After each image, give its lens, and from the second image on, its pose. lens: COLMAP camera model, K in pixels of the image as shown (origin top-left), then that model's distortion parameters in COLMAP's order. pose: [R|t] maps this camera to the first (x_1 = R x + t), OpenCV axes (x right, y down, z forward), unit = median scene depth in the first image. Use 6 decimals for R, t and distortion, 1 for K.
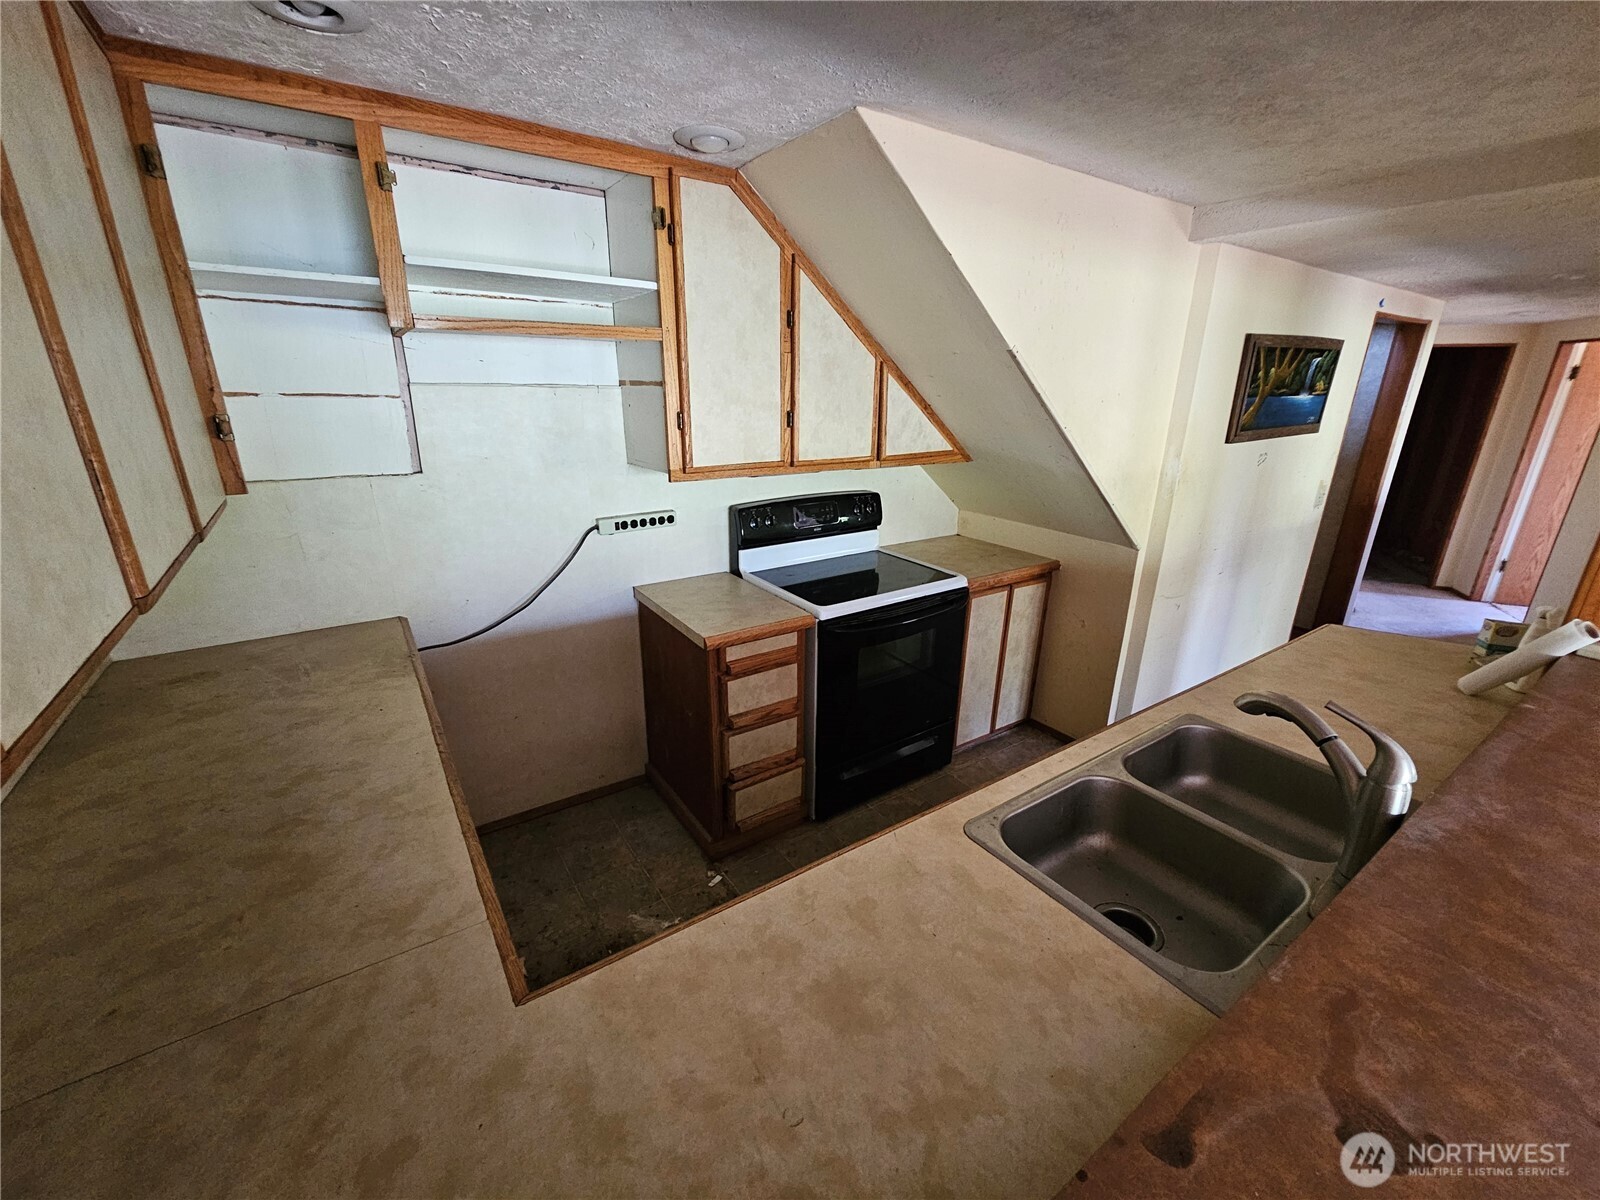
lens RADIAL K [[652.5, 0, 804.8], [0, 652.5, 605.2], [0, 0, 1]] dist [0.001914, 0.000046]
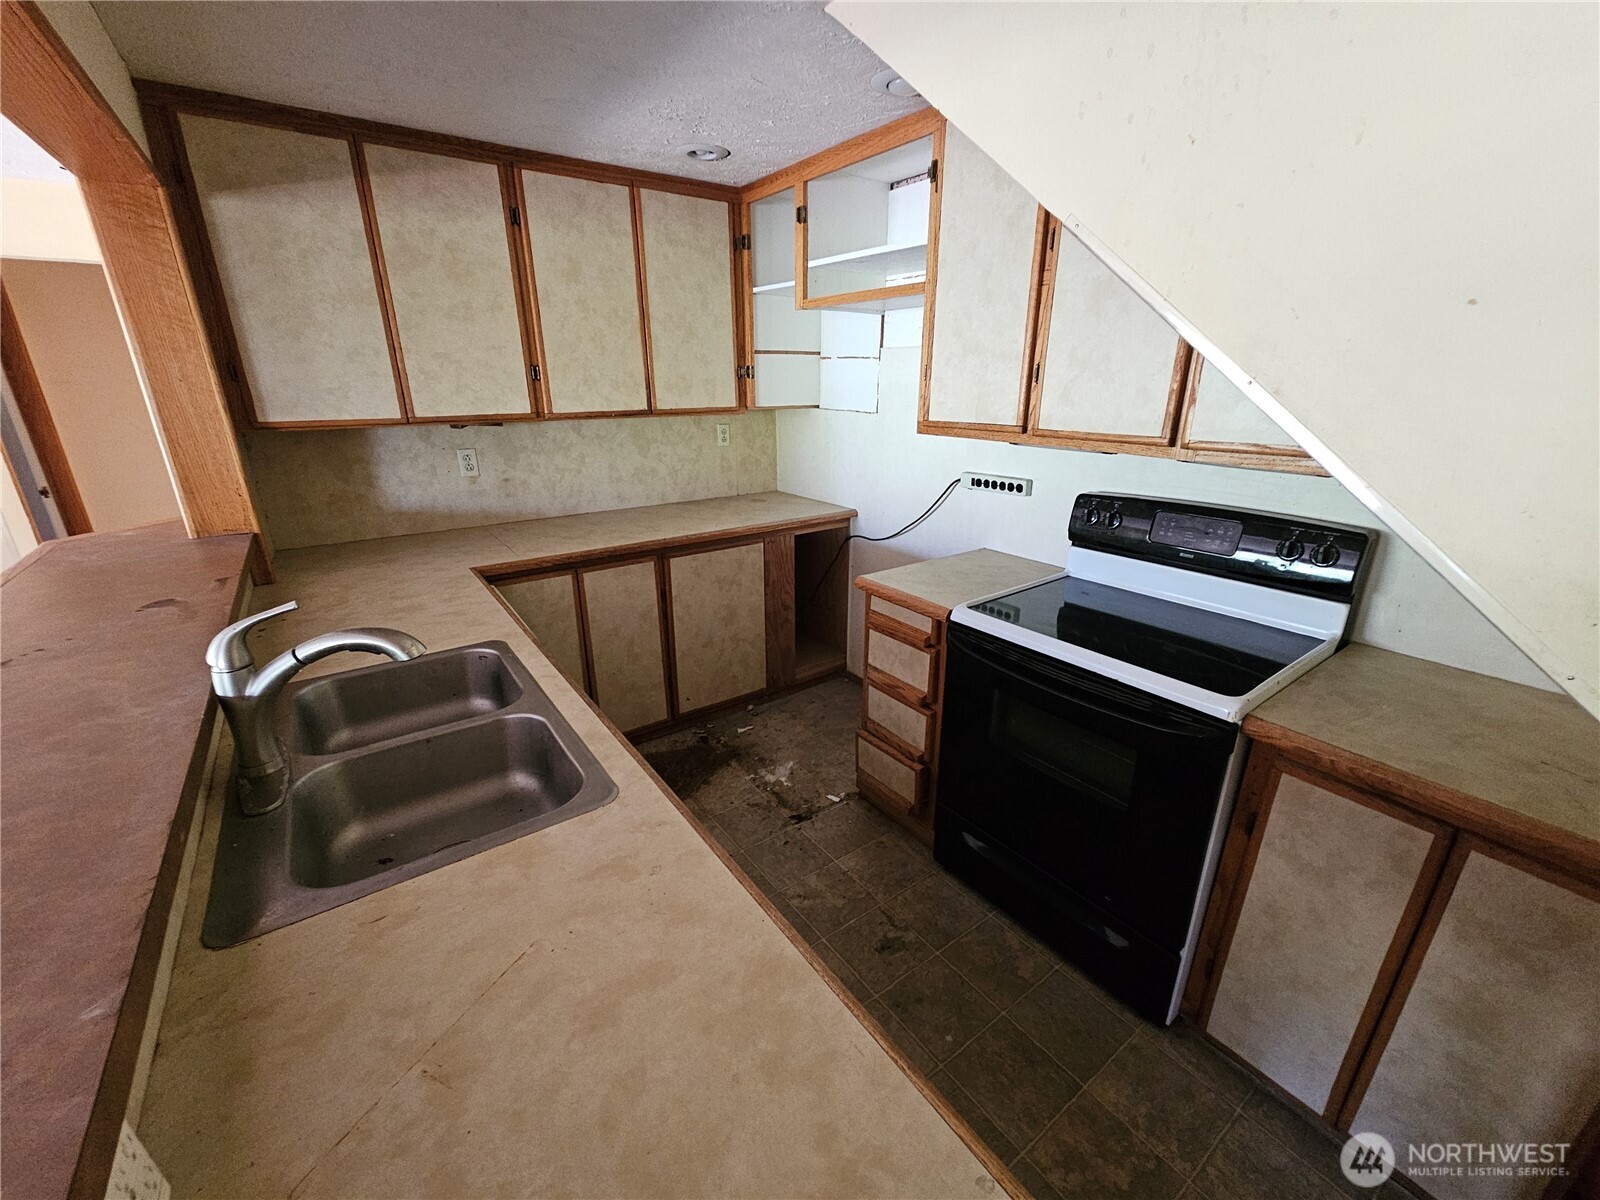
lens RADIAL K [[652.5, 0, 804.8], [0, 652.5, 605.2], [0, 0, 1]] dist [0.001914, 0.000046]
pose [[0.032512, 0.323599, -0.945635, 0.780935], [-0.320767, 0.899464, 0.296771, -0.175520], [0.946600, 0.293680, 0.133044, 0.703850]]
